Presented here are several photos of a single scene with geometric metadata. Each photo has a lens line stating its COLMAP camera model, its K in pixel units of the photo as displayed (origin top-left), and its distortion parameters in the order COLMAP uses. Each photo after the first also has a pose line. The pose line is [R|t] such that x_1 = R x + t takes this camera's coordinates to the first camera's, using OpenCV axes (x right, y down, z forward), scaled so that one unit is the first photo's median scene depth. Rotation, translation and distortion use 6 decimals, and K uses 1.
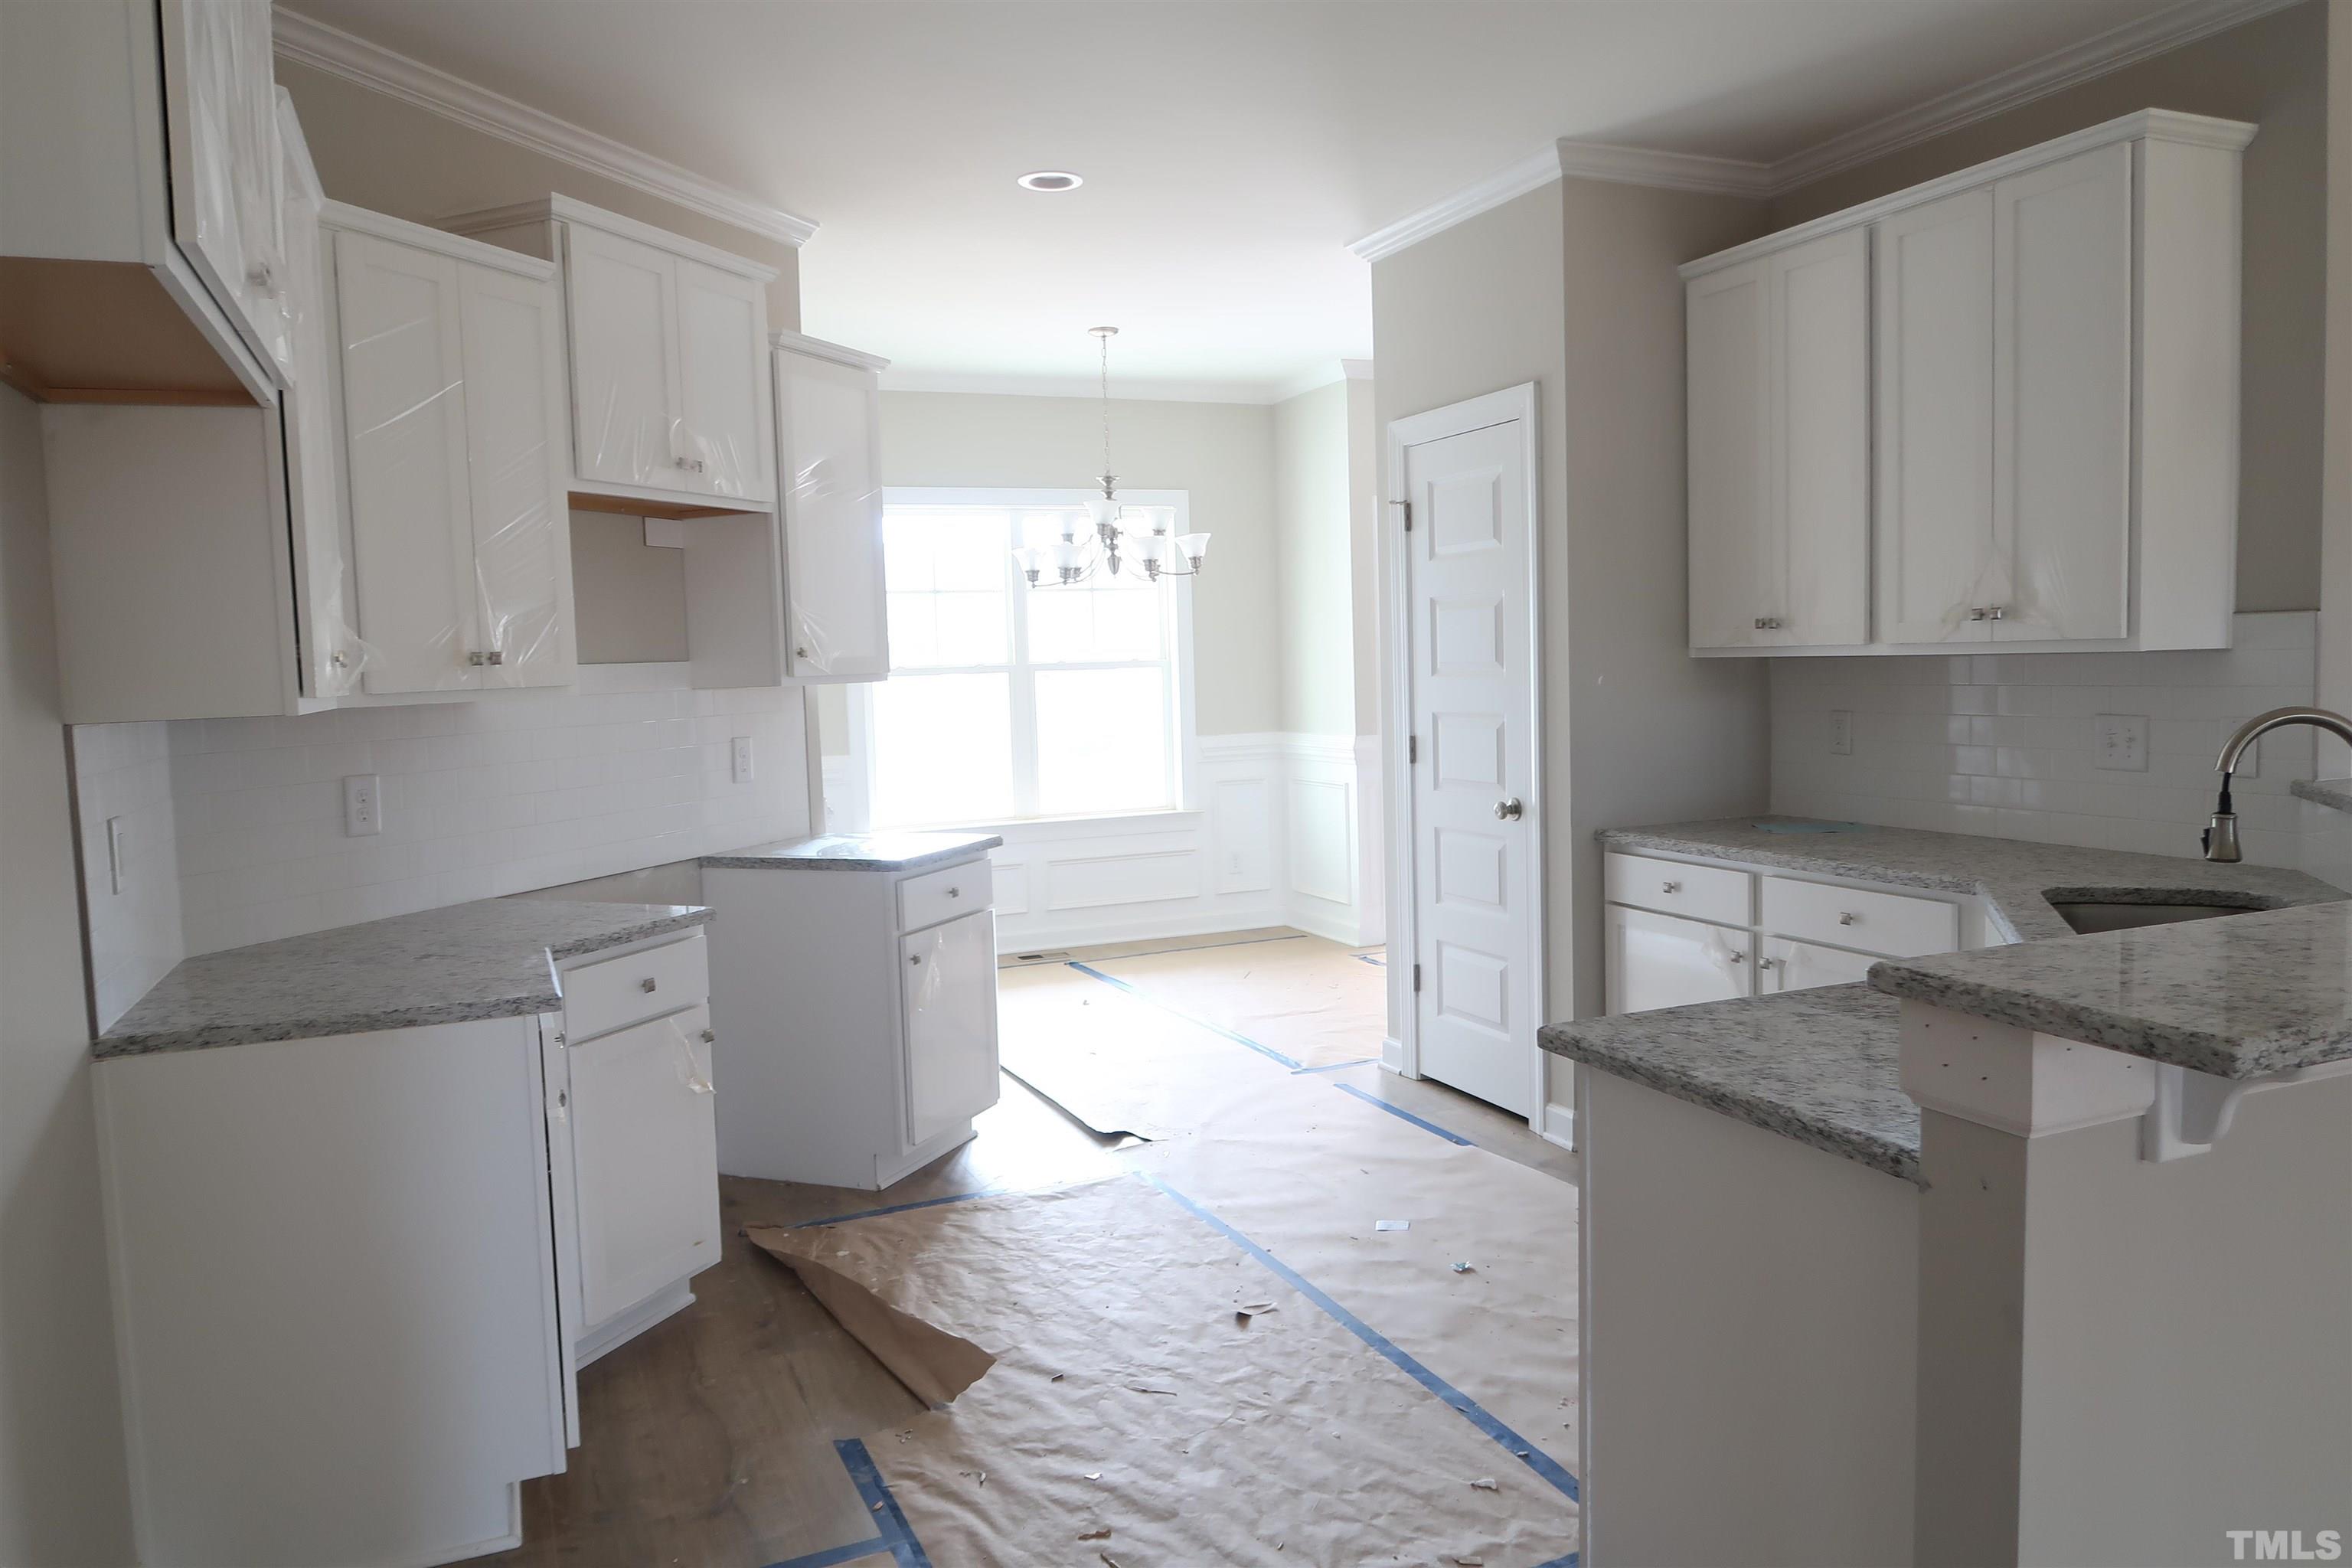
lens RADIAL K [[1669.7, 0, 1166.2], [0, 1669.7, 755.5], [0, 0, 1]] dist [-0.007806, -0.001575]
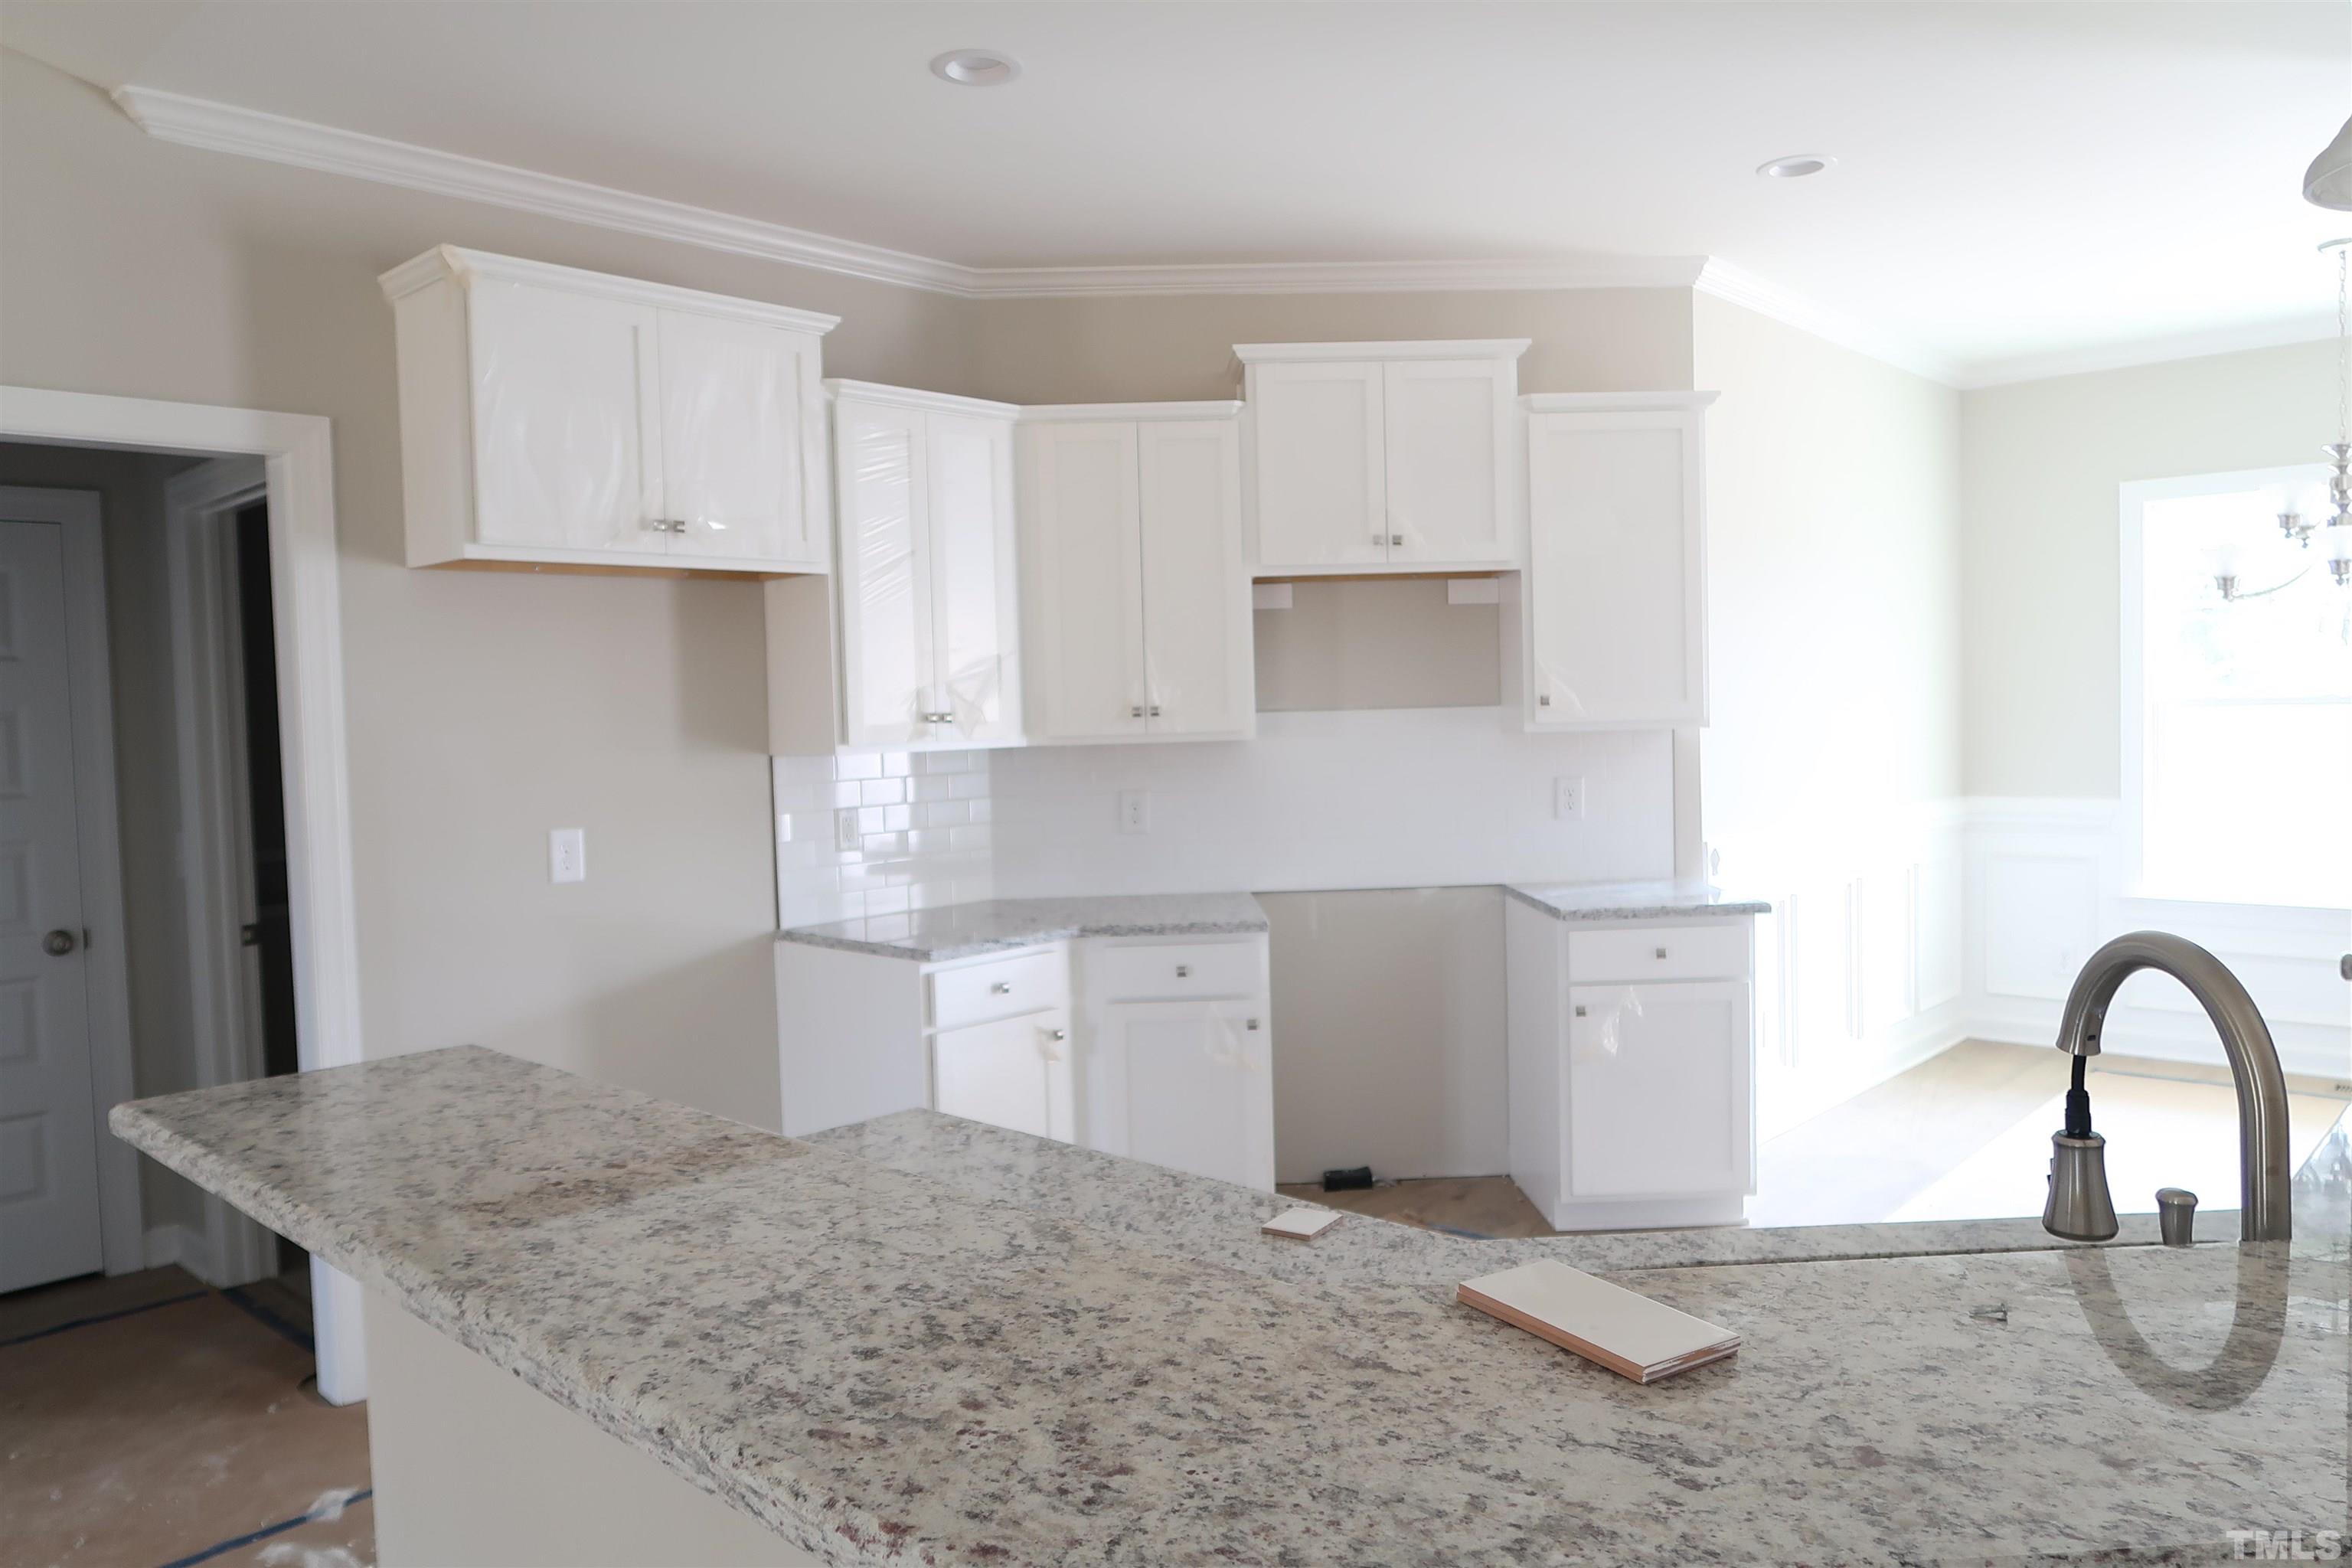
lens RADIAL K [[1669.7, 0, 1166.2], [0, 1669.7, 755.5], [0, 0, 1]] dist [-0.007806, -0.001575]
pose [[0.411175, 0.051732, -0.910087, 0.781308], [-0.039452, 0.998463, 0.038931, -0.071178], [0.910702, 0.019897, 0.412584, 0.425386]]
